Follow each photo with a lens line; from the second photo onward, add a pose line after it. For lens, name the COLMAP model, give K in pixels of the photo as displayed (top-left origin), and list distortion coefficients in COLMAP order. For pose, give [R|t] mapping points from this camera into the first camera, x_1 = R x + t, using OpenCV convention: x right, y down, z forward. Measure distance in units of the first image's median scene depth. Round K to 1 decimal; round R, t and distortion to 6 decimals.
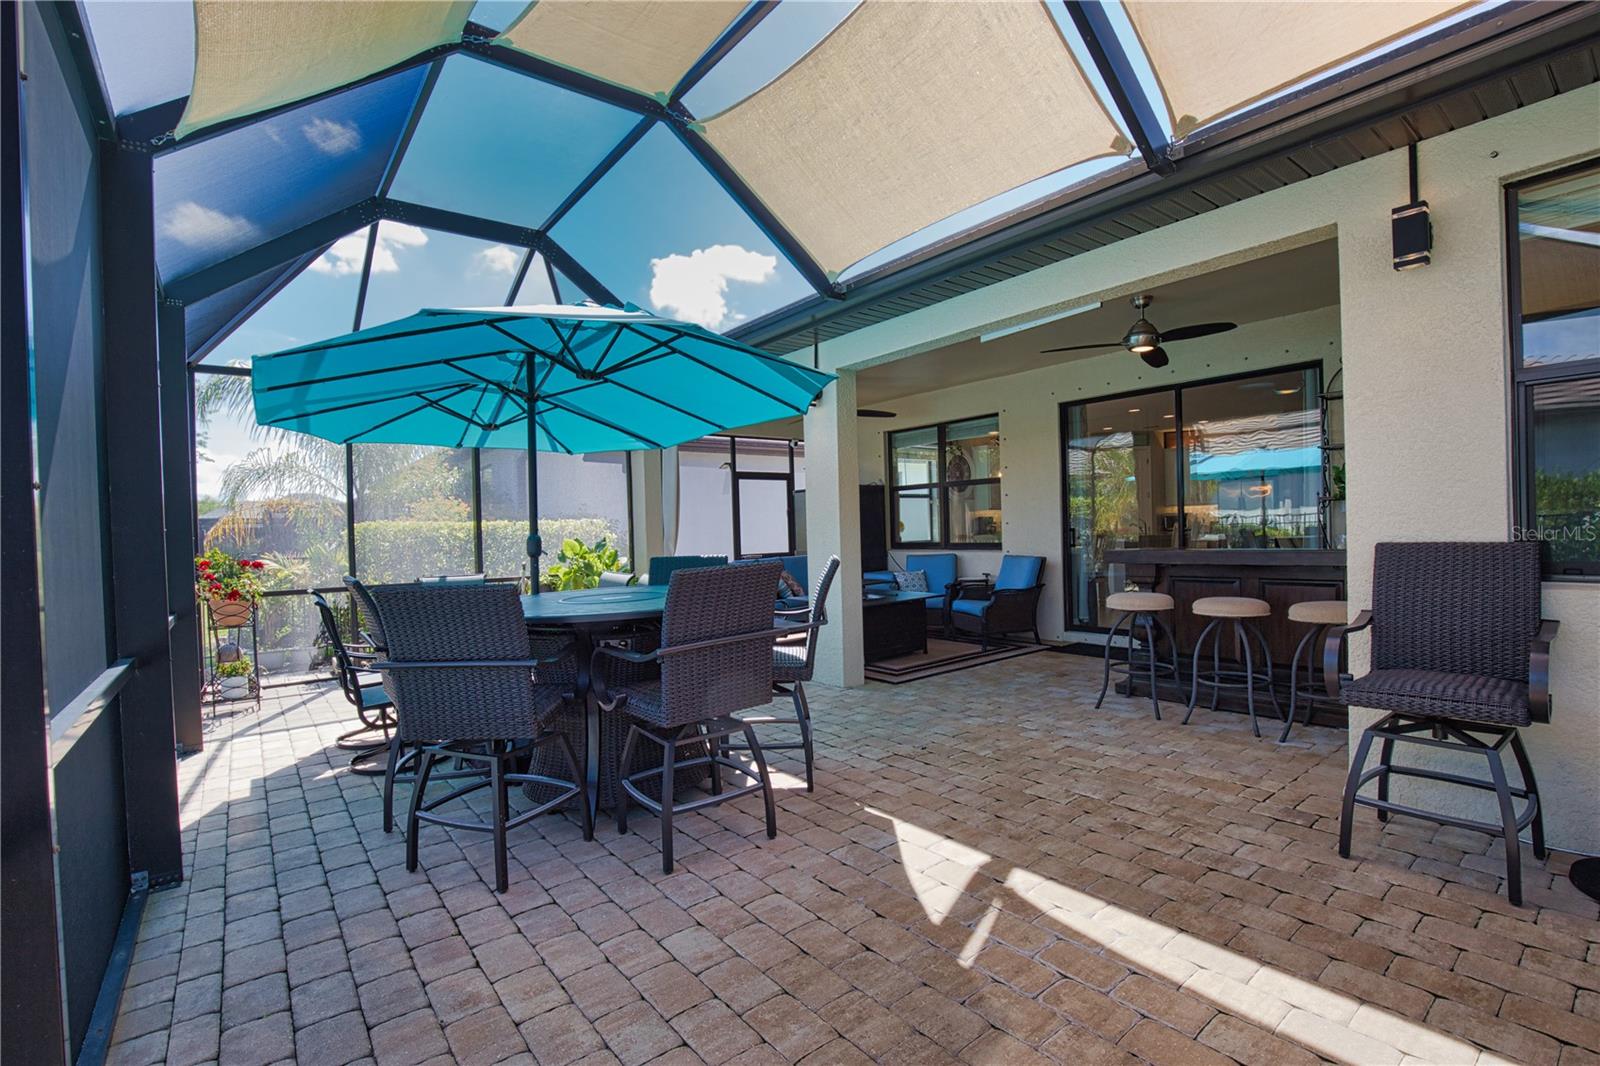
lens RADIAL K [[721.9, 0, 807.6], [0, 721.9, 540.8], [0, 0, 1]] dist [-0.043082, 0.009347]
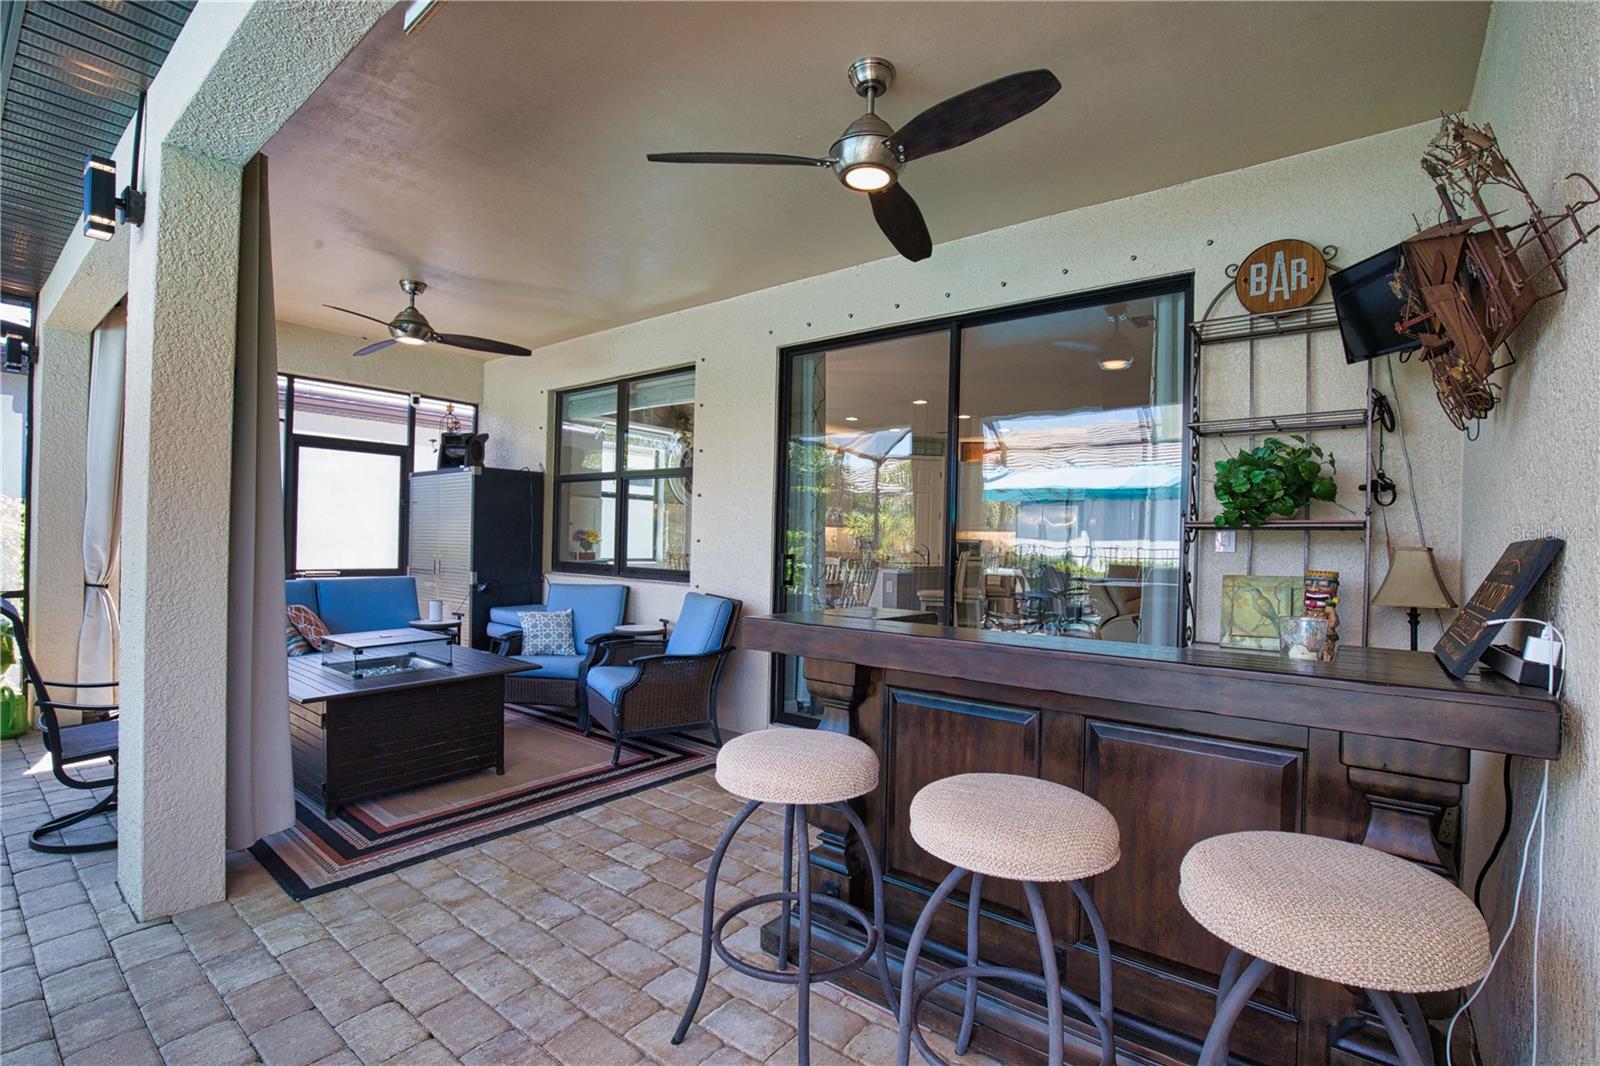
lens RADIAL K [[721.9, 0, 807.6], [0, 721.9, 540.8], [0, 0, 1]] dist [-0.043082, 0.009347]
pose [[0.970939, 0.052573, 0.233482, 0.219626], [-0.048716, 0.998565, -0.022259, -0.014840], [-0.234317, 0.010238, 0.972106, 0.367094]]
